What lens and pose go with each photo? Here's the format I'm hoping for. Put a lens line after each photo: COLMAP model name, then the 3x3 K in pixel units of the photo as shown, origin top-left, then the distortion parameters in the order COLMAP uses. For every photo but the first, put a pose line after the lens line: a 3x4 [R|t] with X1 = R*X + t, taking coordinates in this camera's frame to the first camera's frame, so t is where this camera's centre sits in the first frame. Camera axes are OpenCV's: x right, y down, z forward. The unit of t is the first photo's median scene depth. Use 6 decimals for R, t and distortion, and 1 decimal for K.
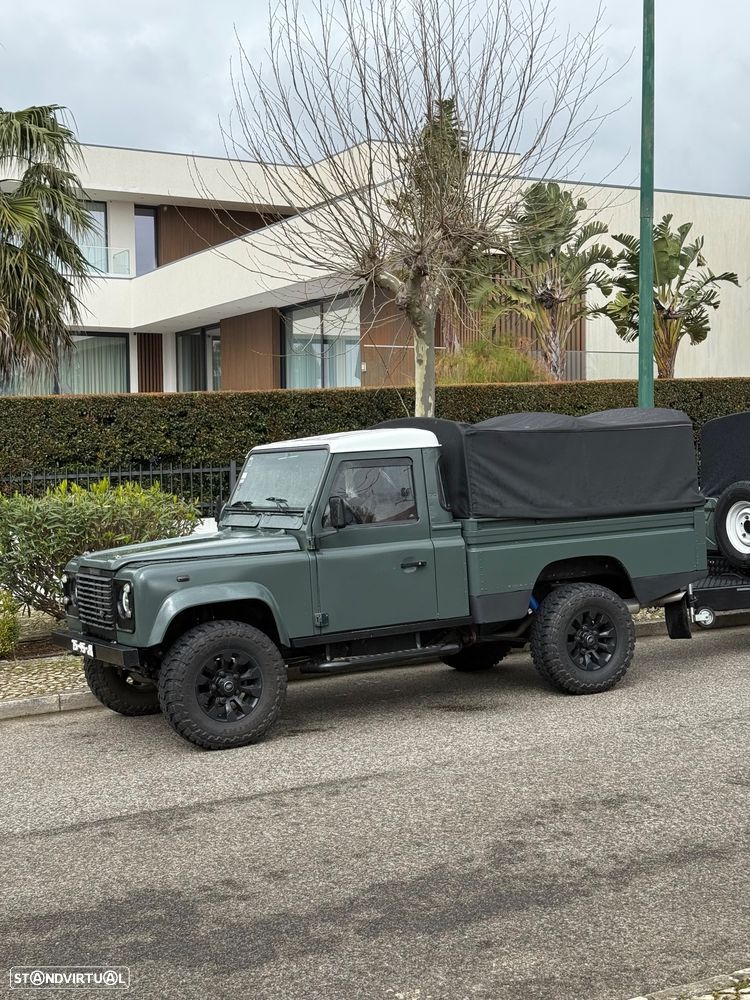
lens RADIAL K [[1395.3, 0, 363.7], [0, 1395.3, 503.9], [0, 0, 1]] dist [0.156492, -0.092829]
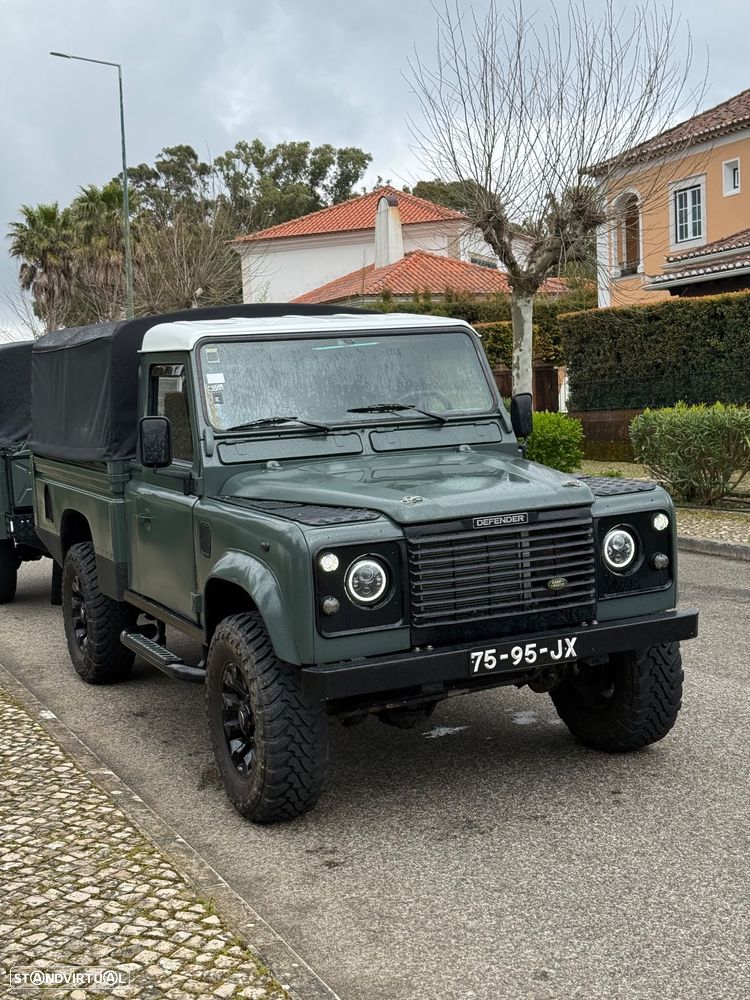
lens RADIAL K [[1393.5, 0, 370.9], [0, 1393.5, 505.8], [0, 0, 1]] dist [0.185142, -0.327516]
pose [[0.078550, -0.059045, 0.995160, -0.678105], [0.080950, 0.995326, 0.052665, 0.007362], [-0.993618, 0.076421, 0.082962, 0.900096]]
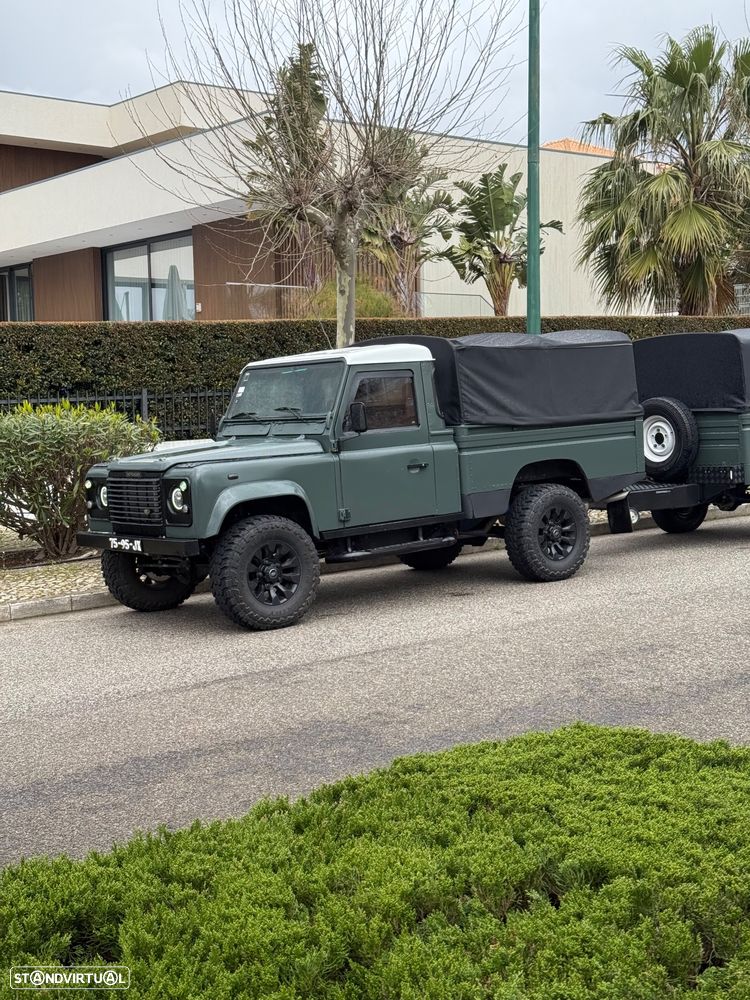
lens RADIAL K [[1393.1, 0, 358.1], [0, 1393.1, 503.0], [0, 0, 1]] dist [0.149745, -0.095502]
pose [[0.985525, -0.015736, 0.168796, -0.182271], [0.010035, 0.999352, 0.034576, 0.031116], [-0.169230, -0.032381, 0.985044, -0.082826]]
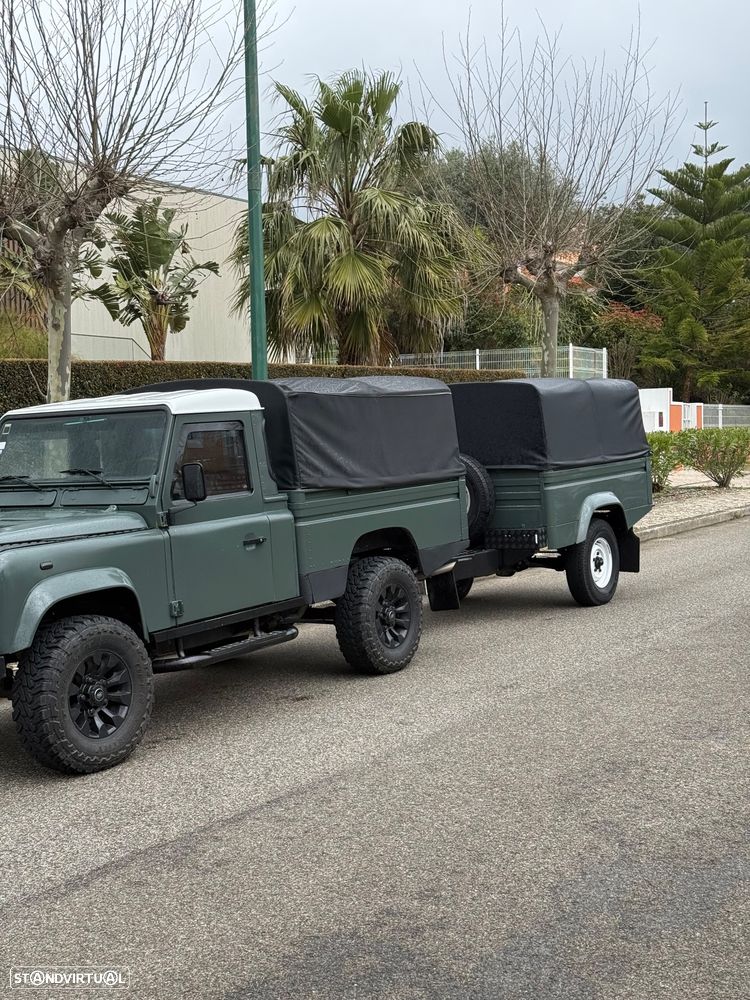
lens RADIAL K [[1393.5, 0, 370.9], [0, 1393.5, 505.8], [0, 0, 1]] dist [0.185142, -0.327516]
pose [[0.882148, -0.025794, 0.470266, -0.287784], [0.025794, 0.999646, 0.006445, 0.015505], [-0.470266, 0.006444, 0.882501, 0.166280]]
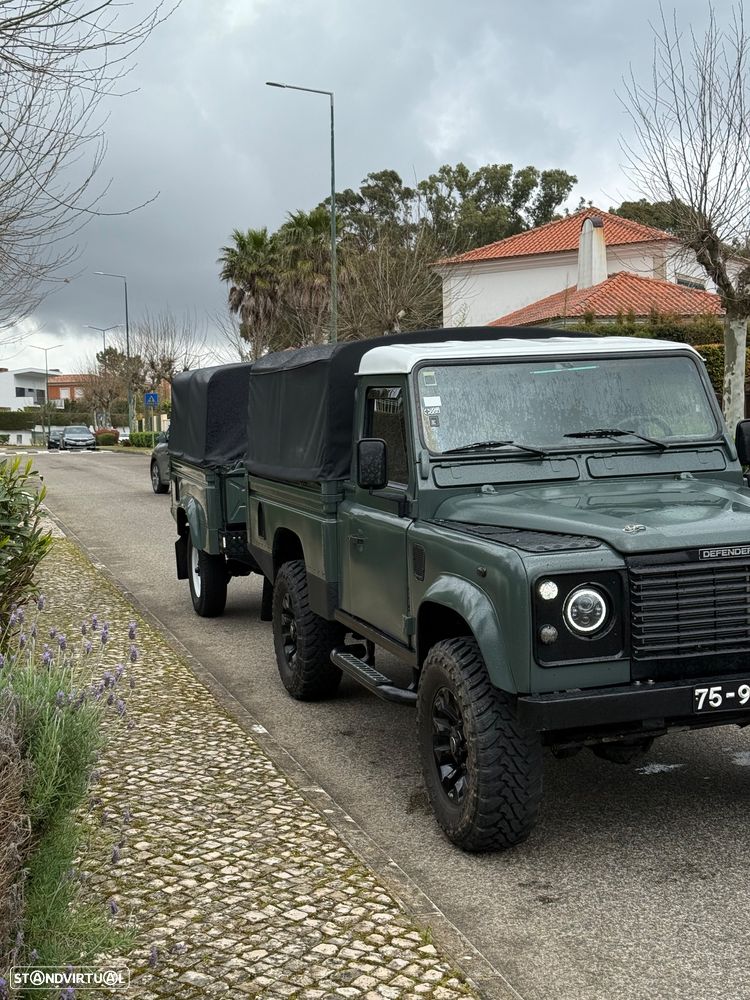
lens RADIAL K [[1393.5, 0, 370.9], [0, 1393.5, 505.8], [0, 0, 1]] dist [0.185142, -0.327516]
pose [[0.216163, -0.040337, 0.975524, -0.675220], [0.061920, 0.997701, 0.027533, 0.005734], [-0.974392, 0.054452, 0.218164, 0.909306]]
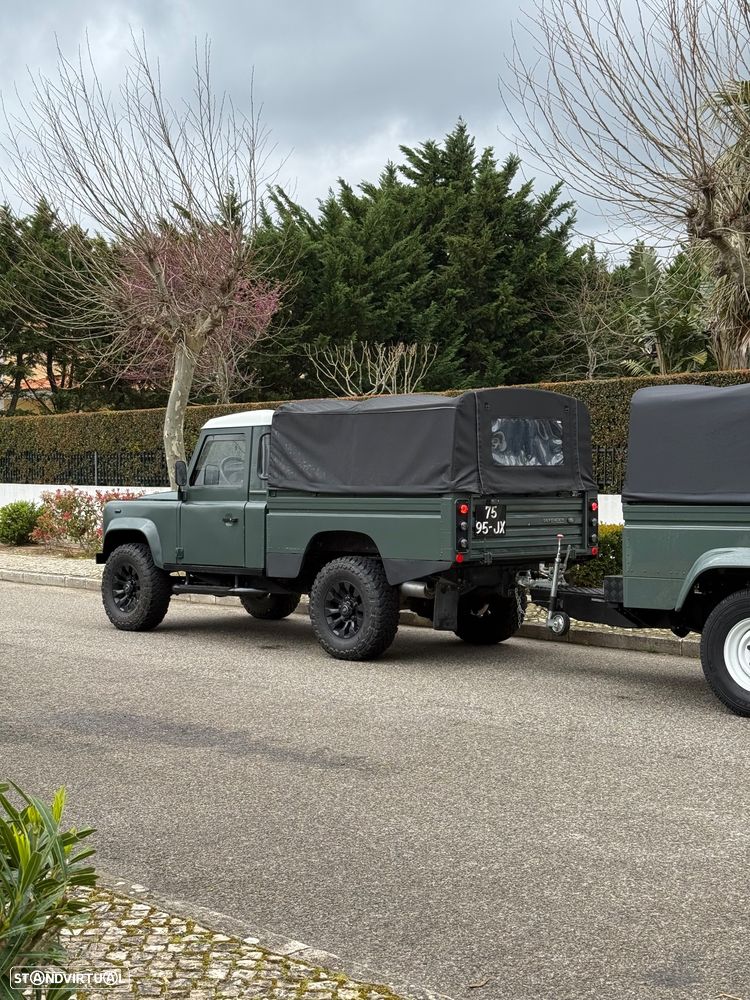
lens RADIAL K [[1393.5, 0, 370.9], [0, 1393.5, 505.8], [0, 0, 1]] dist [0.185142, -0.327516]
pose [[0.269599, 0.075034, -0.960045, 1.149907], [-0.035095, 0.997063, 0.068072, -0.053005], [0.962333, 0.015341, 0.271441, 0.714351]]
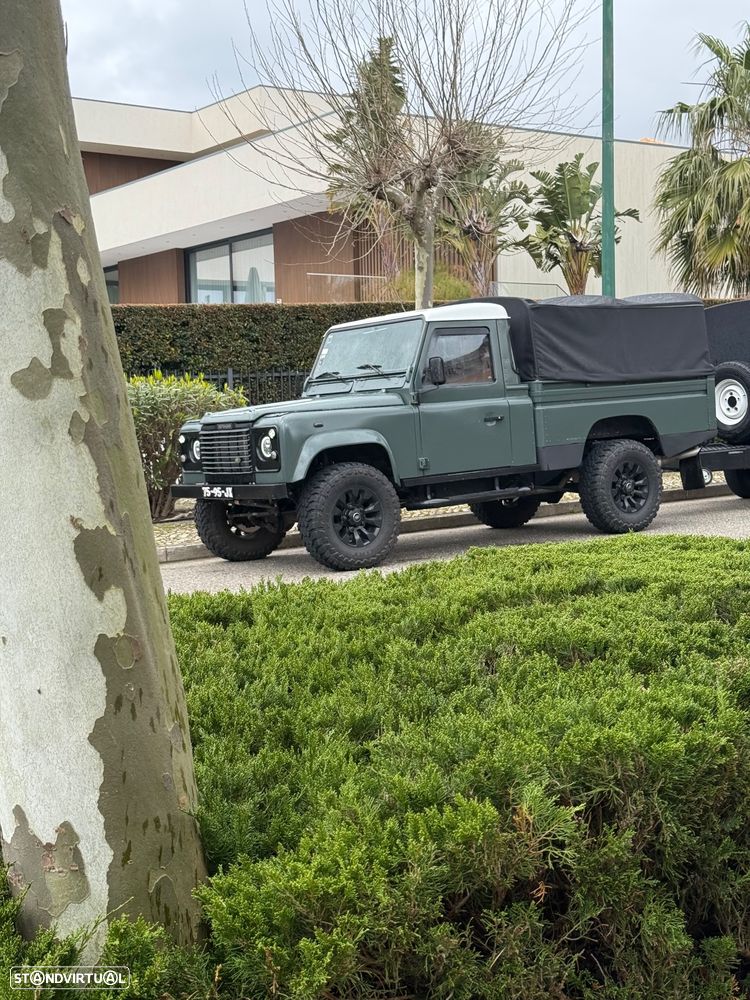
lens RADIAL K [[1393.5, 0, 370.9], [0, 1393.5, 505.8], [0, 0, 1]] dist [0.185142, -0.327516]
pose [[0.992273, -0.020353, 0.122395, -0.191972], [0.017038, 0.999461, 0.028071, 0.074443], [-0.122900, -0.025769, 0.992084, -0.133640]]
